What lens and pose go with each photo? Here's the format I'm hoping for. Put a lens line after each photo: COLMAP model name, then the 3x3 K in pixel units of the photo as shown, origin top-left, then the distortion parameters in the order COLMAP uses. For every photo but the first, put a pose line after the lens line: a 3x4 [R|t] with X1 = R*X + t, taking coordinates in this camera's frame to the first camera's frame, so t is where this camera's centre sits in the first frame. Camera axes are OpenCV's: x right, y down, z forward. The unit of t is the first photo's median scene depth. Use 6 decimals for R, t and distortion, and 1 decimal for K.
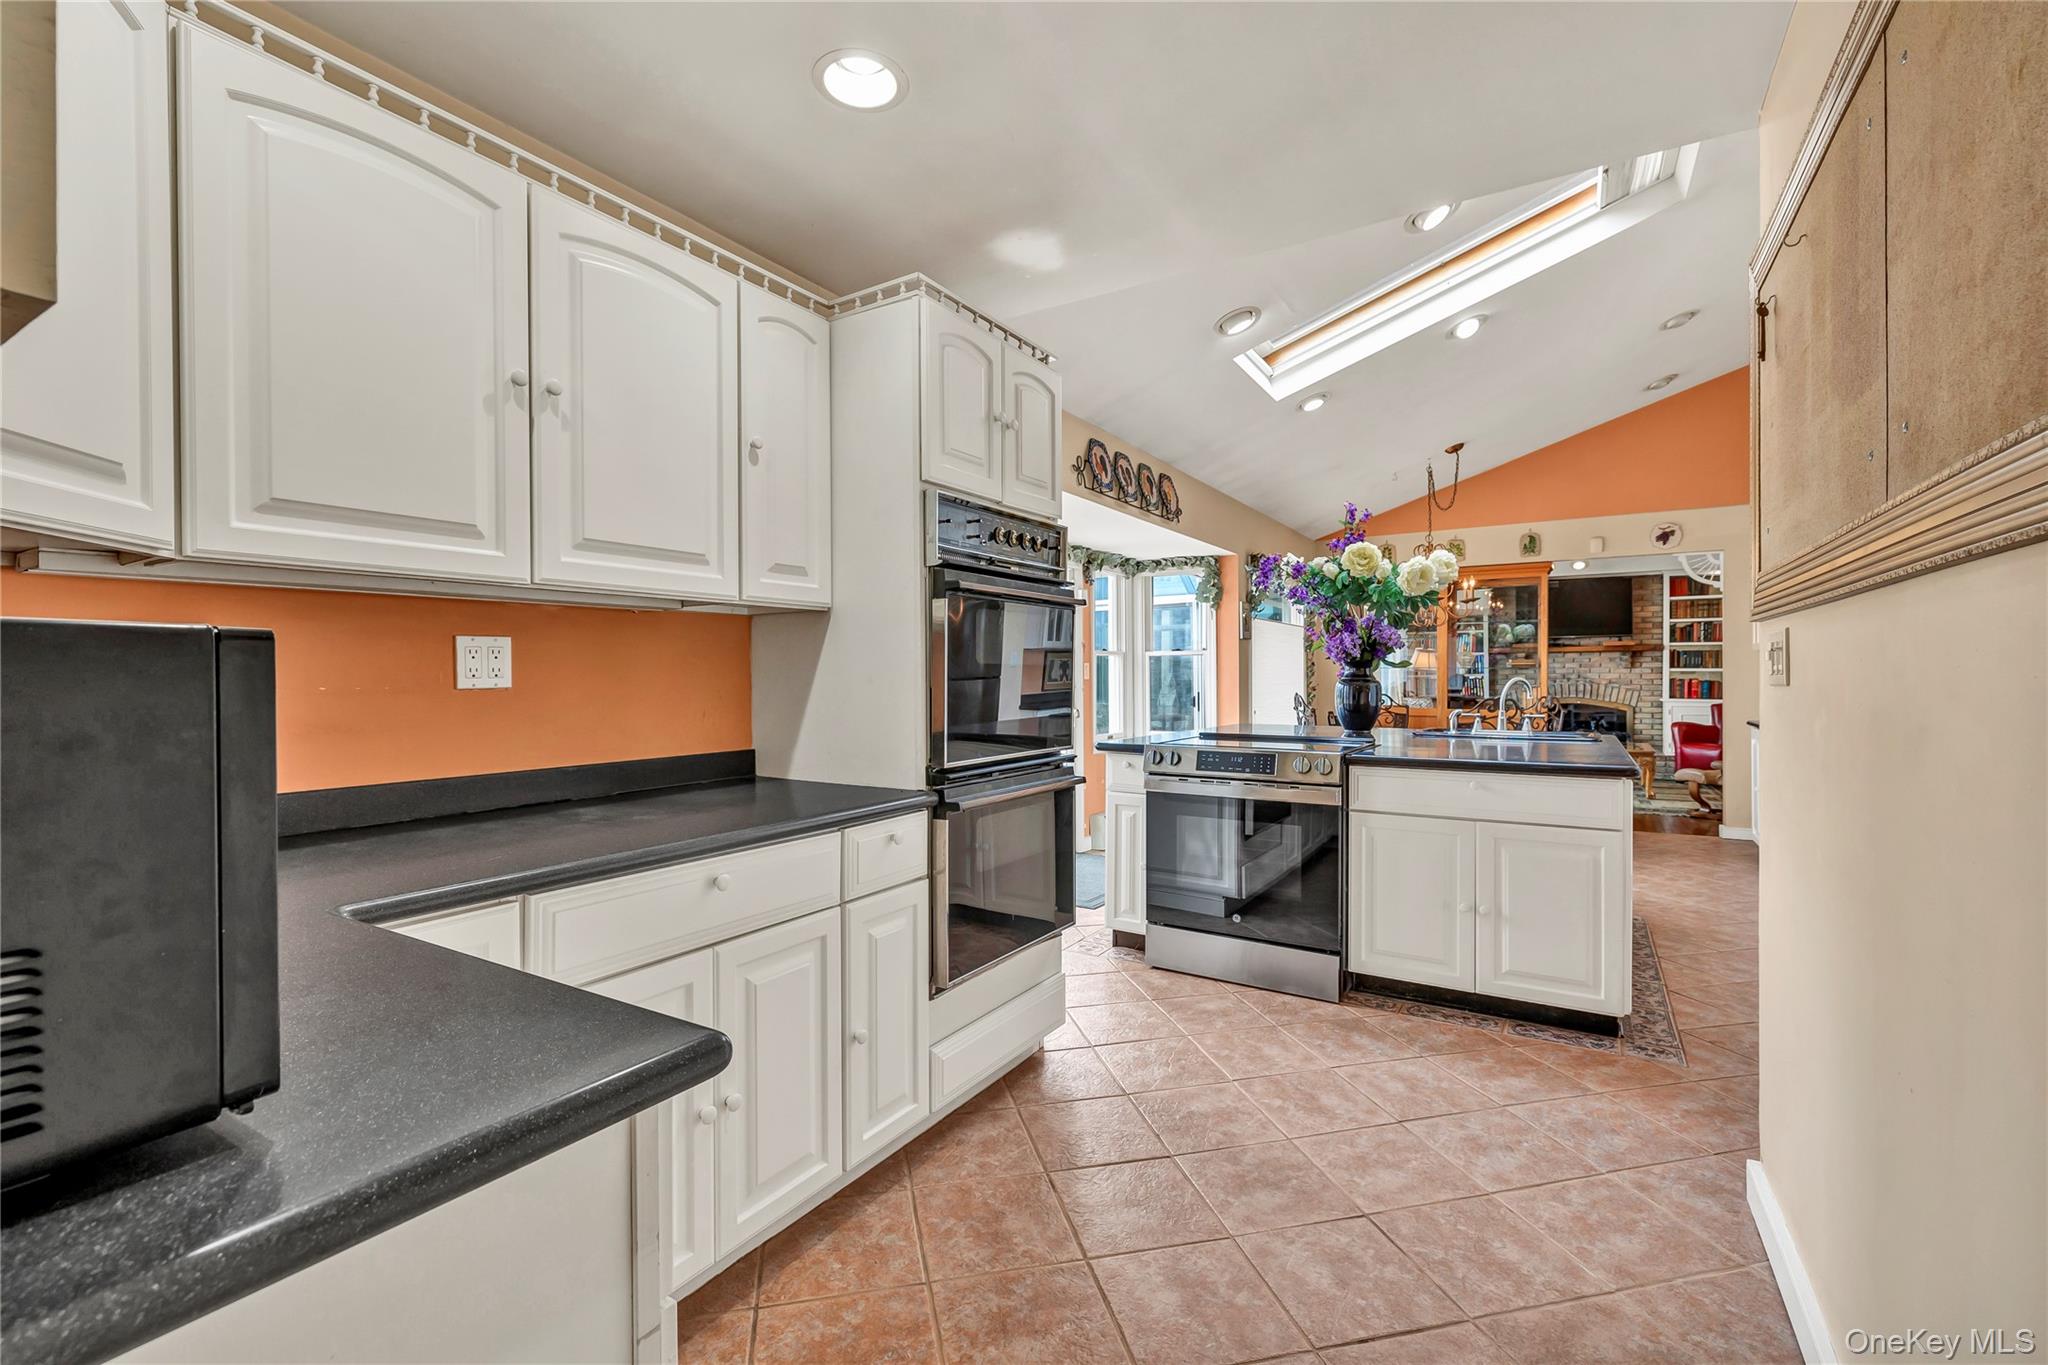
lens RADIAL K [[876.0, 0, 1016.1], [0, 876.0, 683.1], [0, 0, 1]] dist [-0.000459, -0.000353]
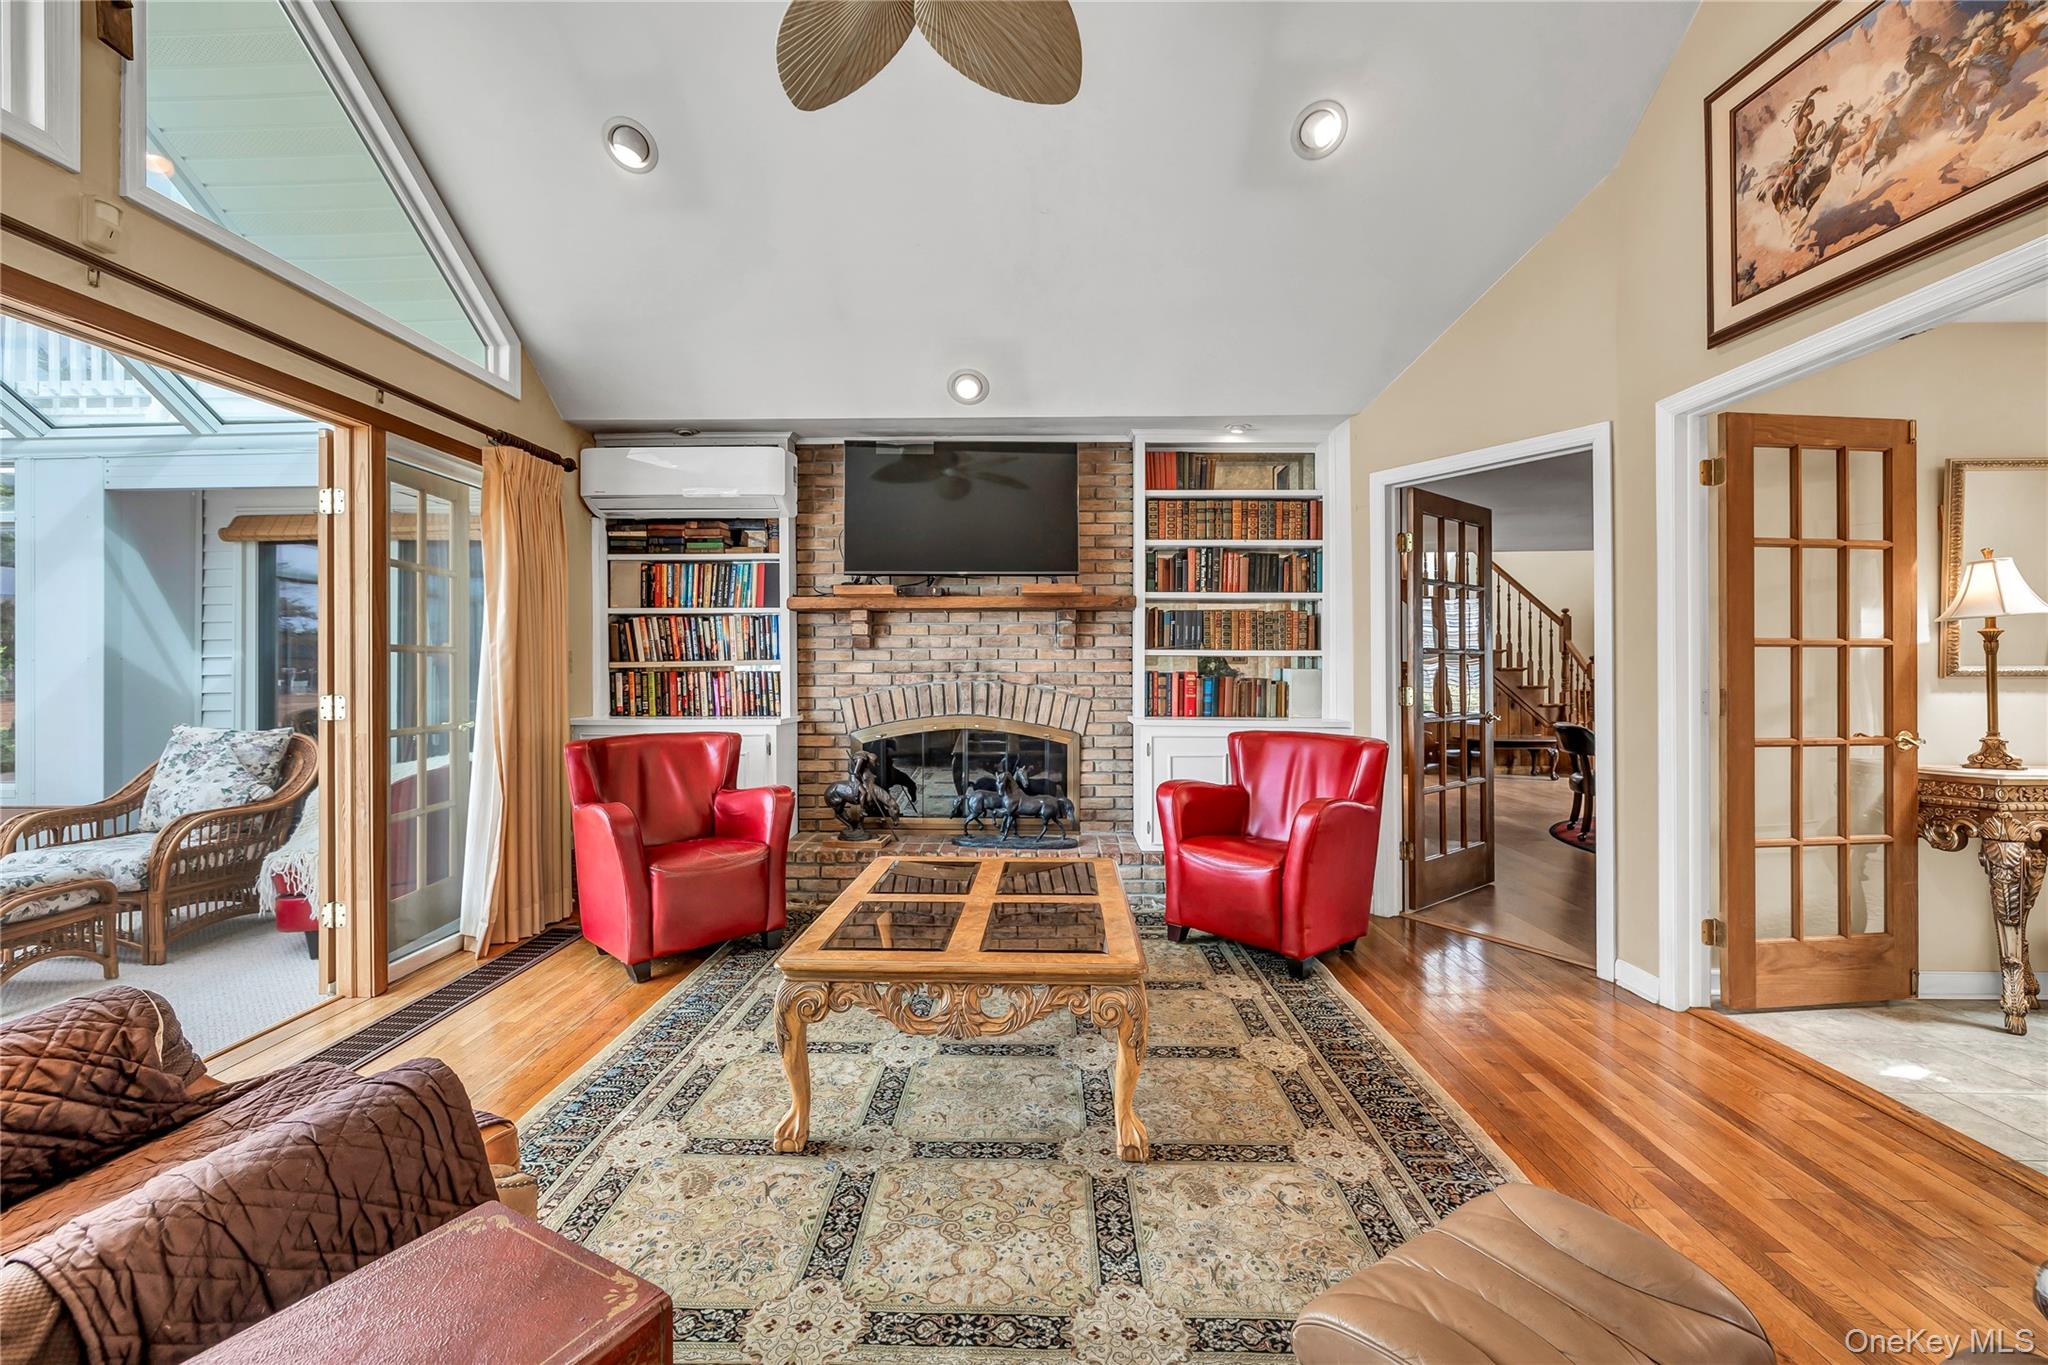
lens RADIAL K [[876.0, 0, 1013.8], [0, 876.0, 665.1], [0, 0, 1]] dist [-0.000459, -0.000353]
pose [[0.860558, 0.006648, 0.509310, 0.740372], [-0.000390, 0.999923, -0.012392, -0.005039], [-0.509353, 0.010466, 0.860494, 1.043848]]
